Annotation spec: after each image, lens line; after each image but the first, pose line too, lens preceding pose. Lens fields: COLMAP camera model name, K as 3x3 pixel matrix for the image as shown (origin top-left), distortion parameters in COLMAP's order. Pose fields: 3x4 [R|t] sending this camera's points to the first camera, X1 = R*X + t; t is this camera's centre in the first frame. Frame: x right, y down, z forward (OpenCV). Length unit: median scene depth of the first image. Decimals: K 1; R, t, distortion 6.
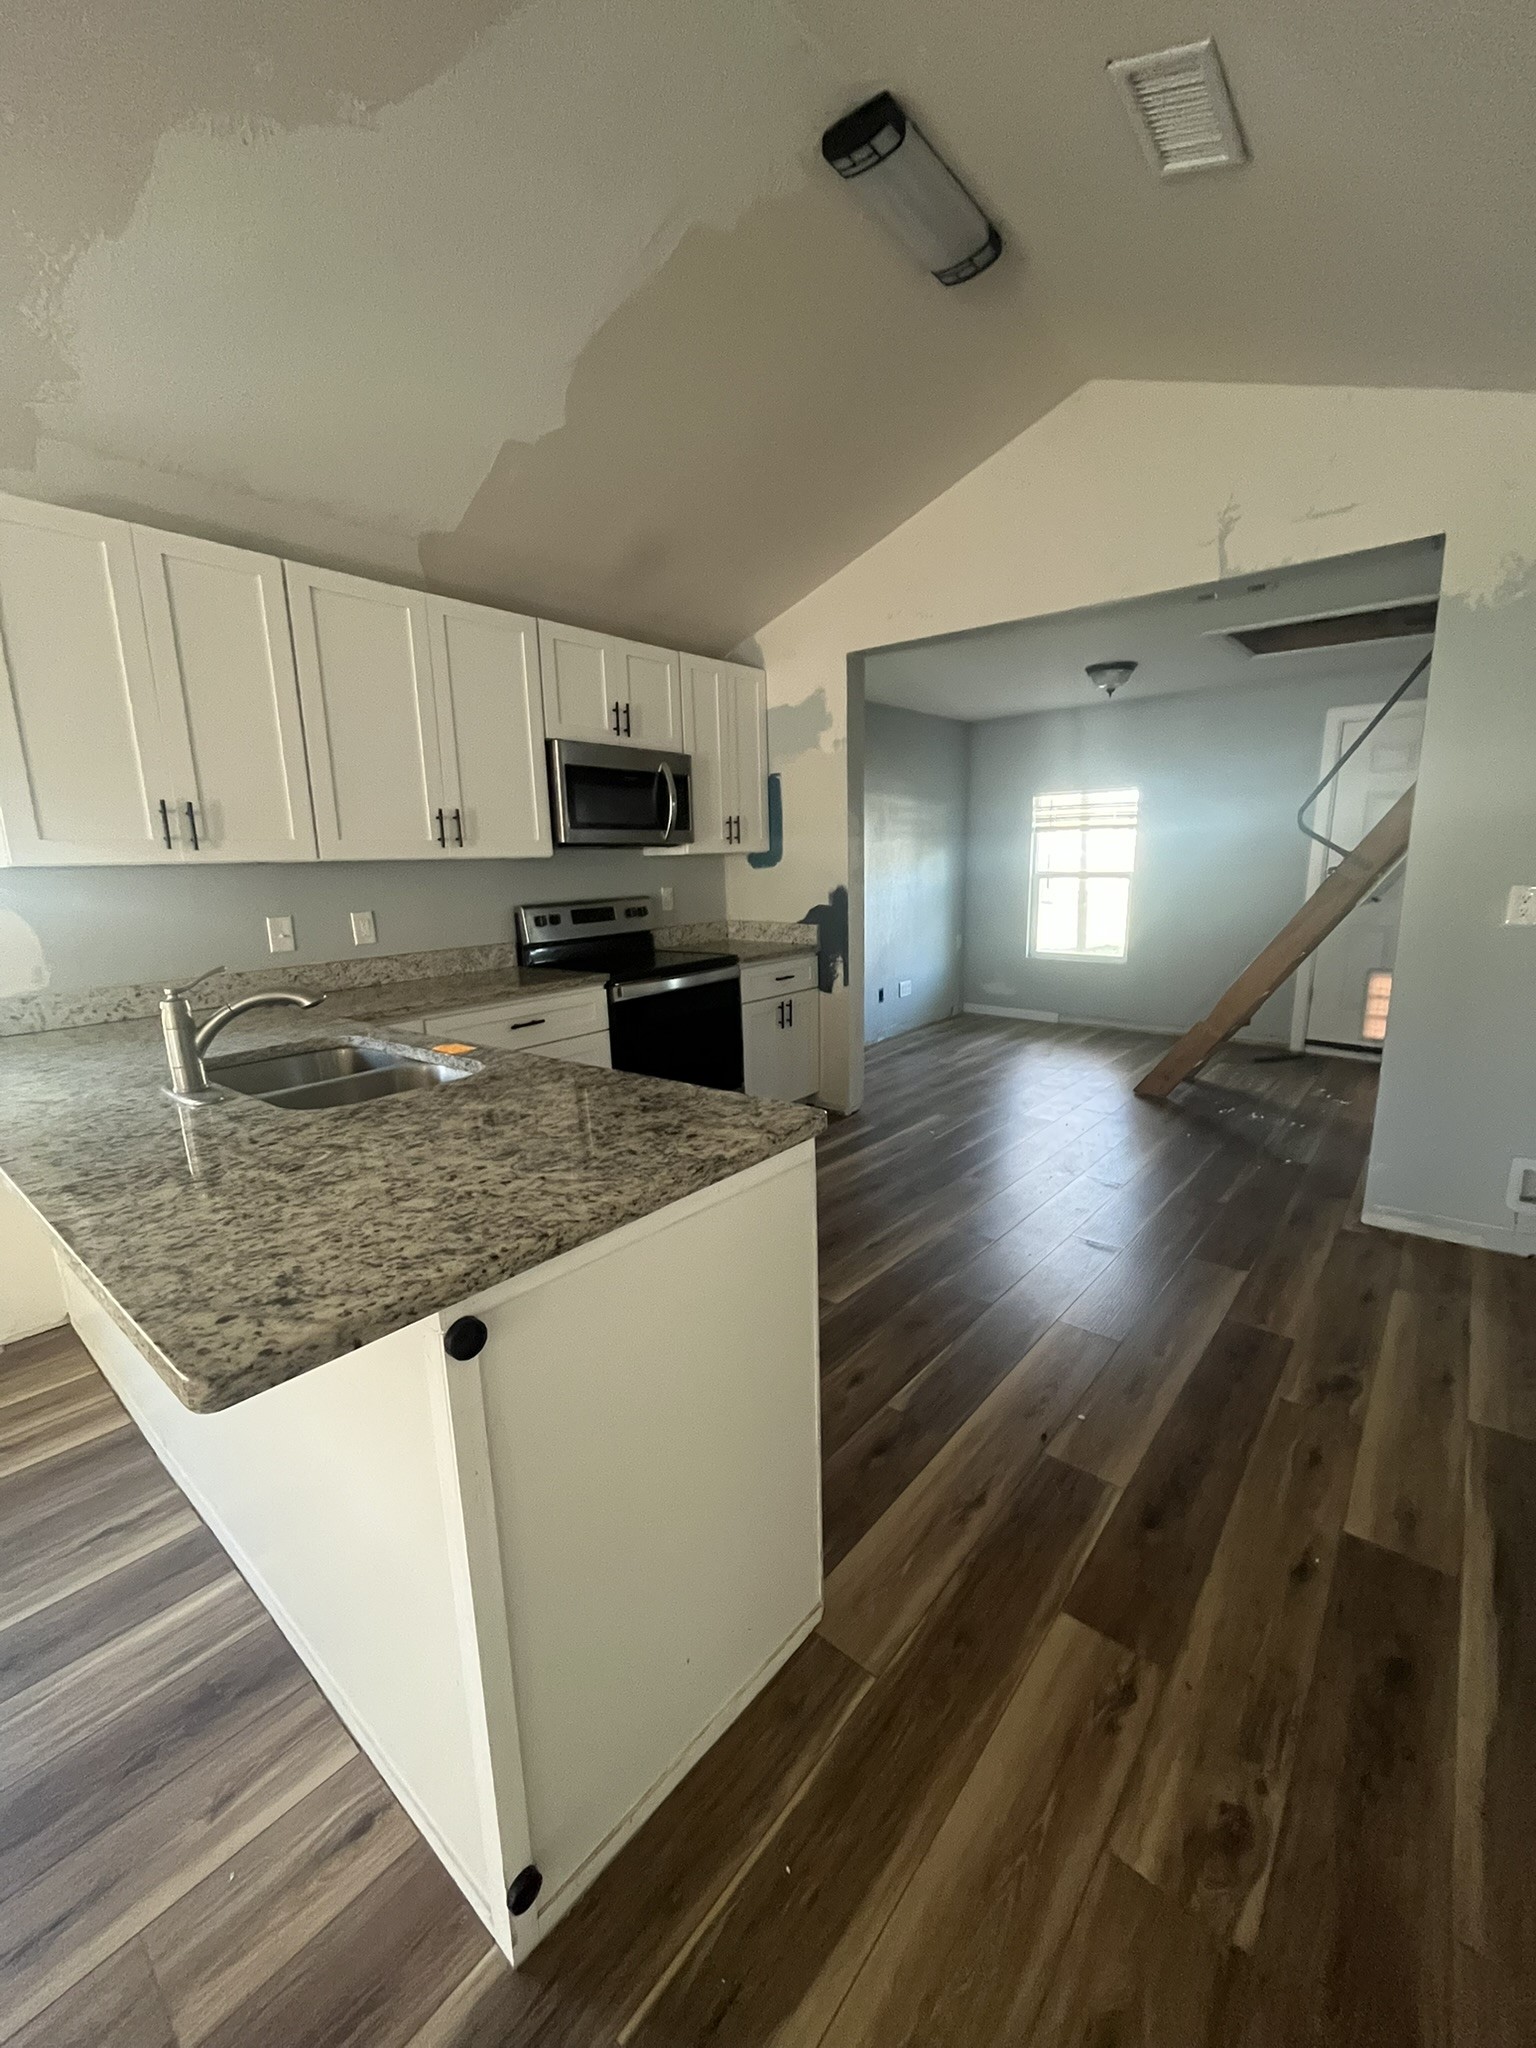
lens RADIAL K [[829.3, 0, 770.1], [0, 829.3, 1020.7], [0, 0, 1]] dist [-0.005762, 0.000810]
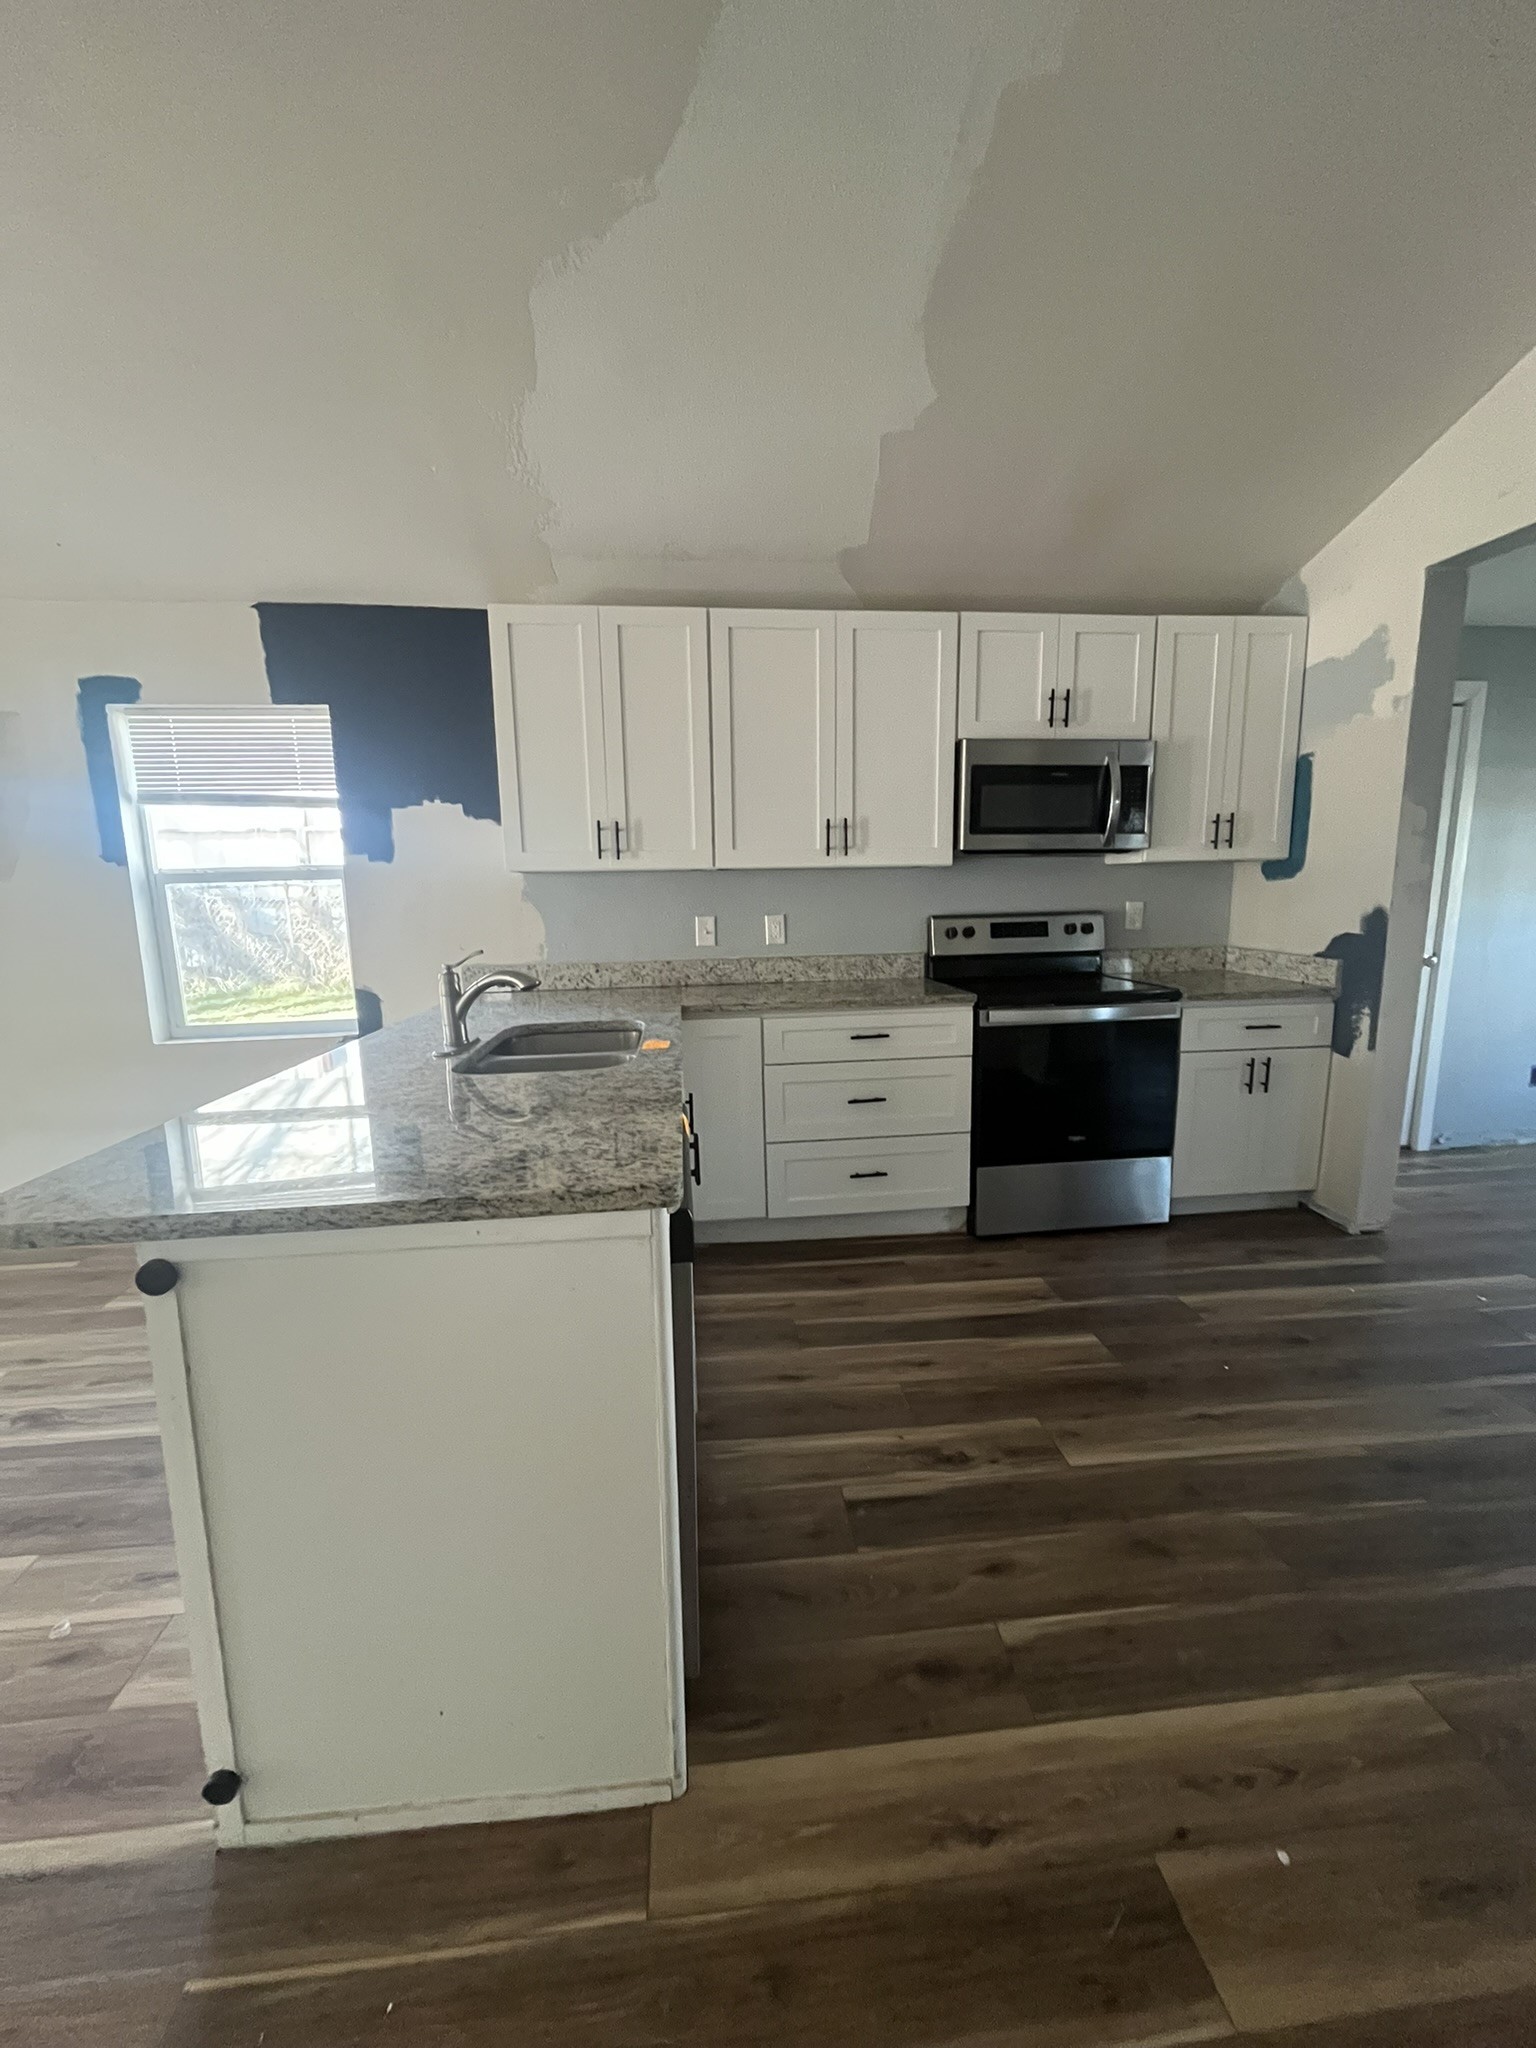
lens RADIAL K [[829.3, 0, 769.5], [0, 829.3, 1022.0], [0, 0, 1]] dist [-0.005762, 0.000810]
pose [[0.717299, 0.127698, -0.684964, 0.263430], [-0.134856, 0.989917, 0.043330, -0.035769], [0.683591, 0.061291, 0.727287, 0.193001]]
